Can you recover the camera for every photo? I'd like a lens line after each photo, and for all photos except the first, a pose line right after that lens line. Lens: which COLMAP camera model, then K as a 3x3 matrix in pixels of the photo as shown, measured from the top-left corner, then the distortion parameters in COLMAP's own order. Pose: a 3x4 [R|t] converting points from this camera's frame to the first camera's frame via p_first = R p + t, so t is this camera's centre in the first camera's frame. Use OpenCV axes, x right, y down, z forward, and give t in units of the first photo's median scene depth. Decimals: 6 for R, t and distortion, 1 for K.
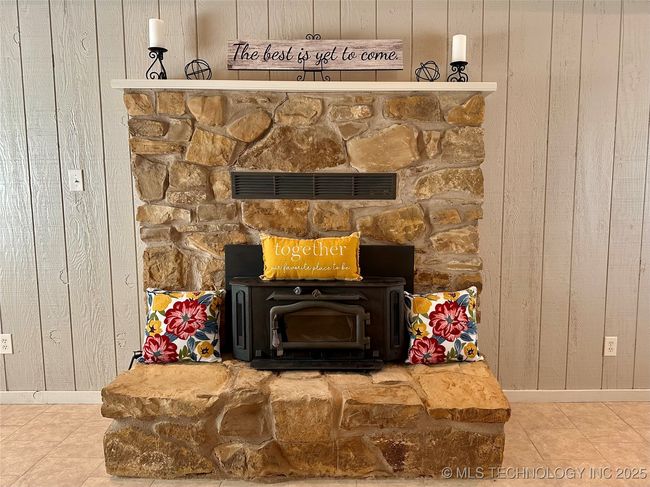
lens RADIAL K [[461.8, 0, 351.4], [0, 461.8, 251.6], [0, 0, 1]] dist [0.034625, -0.028359]
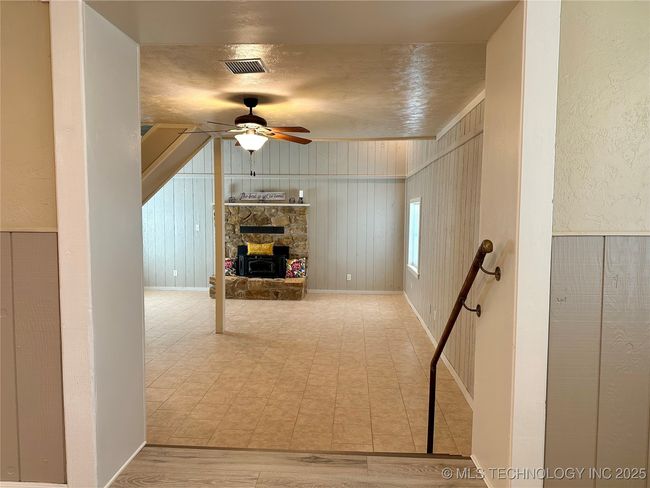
lens RADIAL K [[450.6, 0, 329.9], [0, 450.6, 245.5], [0, 0, 1]] dist [0.056294, -0.001039]
pose [[0.998867, 0.012330, -0.045954, 0.647414], [-0.014573, 0.998703, -0.048790, 0.154974], [0.045293, 0.049405, 0.997751, -2.645901]]
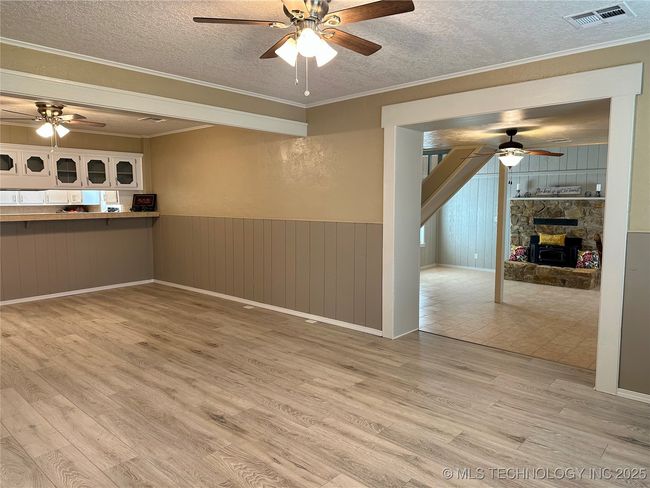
lens RADIAL K [[461.8, 0, 329.2], [0, 461.8, 244.9], [0, 0, 1]] dist [0.034625, -0.028359]
pose [[0.741621, 0.065675, -0.667597, 1.206797], [-0.081091, 0.996675, 0.007965, 0.188521], [0.665900, 0.048229, 0.744481, -3.397649]]
